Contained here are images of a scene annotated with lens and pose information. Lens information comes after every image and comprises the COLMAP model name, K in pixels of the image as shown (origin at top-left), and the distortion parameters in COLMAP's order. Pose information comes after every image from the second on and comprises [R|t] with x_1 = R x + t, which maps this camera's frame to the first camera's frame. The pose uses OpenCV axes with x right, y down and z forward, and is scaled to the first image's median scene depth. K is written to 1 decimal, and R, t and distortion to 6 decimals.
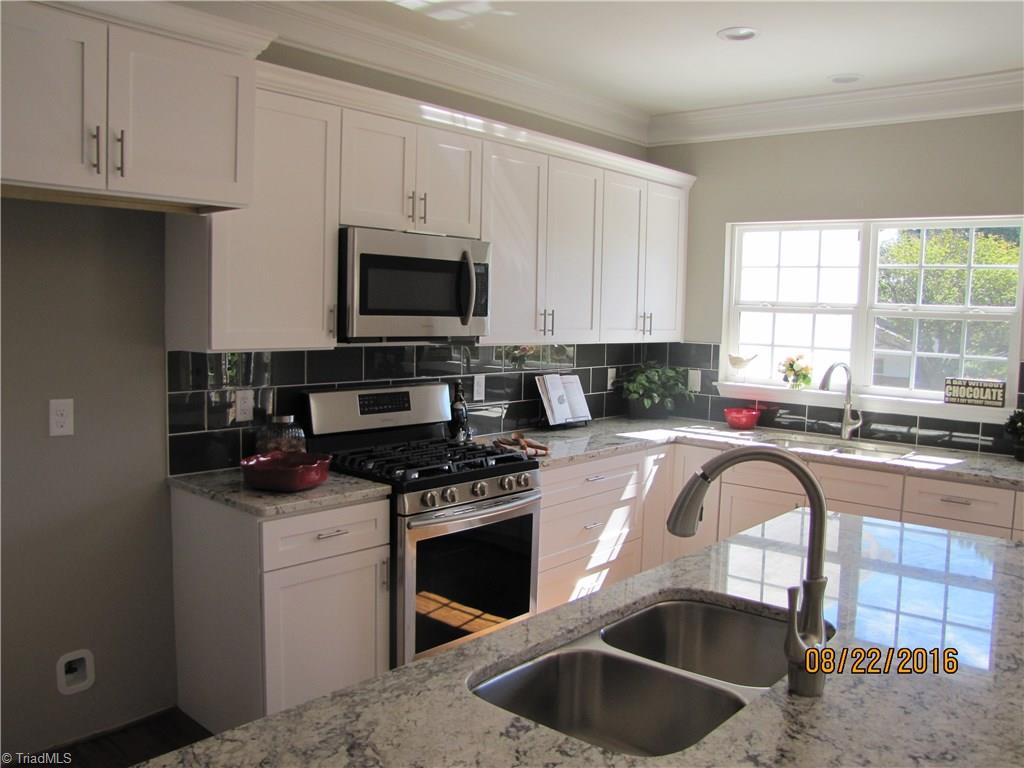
lens RADIAL K [[855.0, 0, 507.3], [0, 855.0, 388.3], [0, 0, 1]] dist [-0.182295, 0.146709]
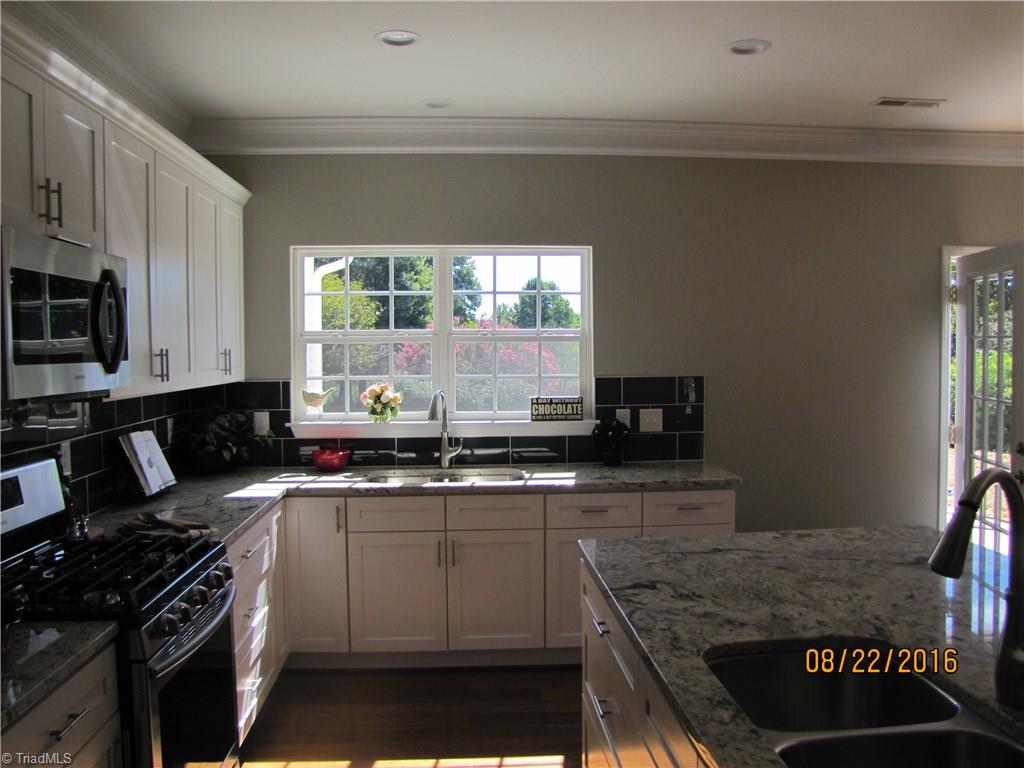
lens RADIAL K [[855.0, 0, 516.9], [0, 855.0, 382.9], [0, 0, 1]] dist [-0.182295, 0.146709]
pose [[0.700671, -0.060158, 0.710944, -0.253512], [0.091190, 0.995818, -0.005609, -0.026276], [-0.707634, 0.068761, 0.703226, 0.231139]]
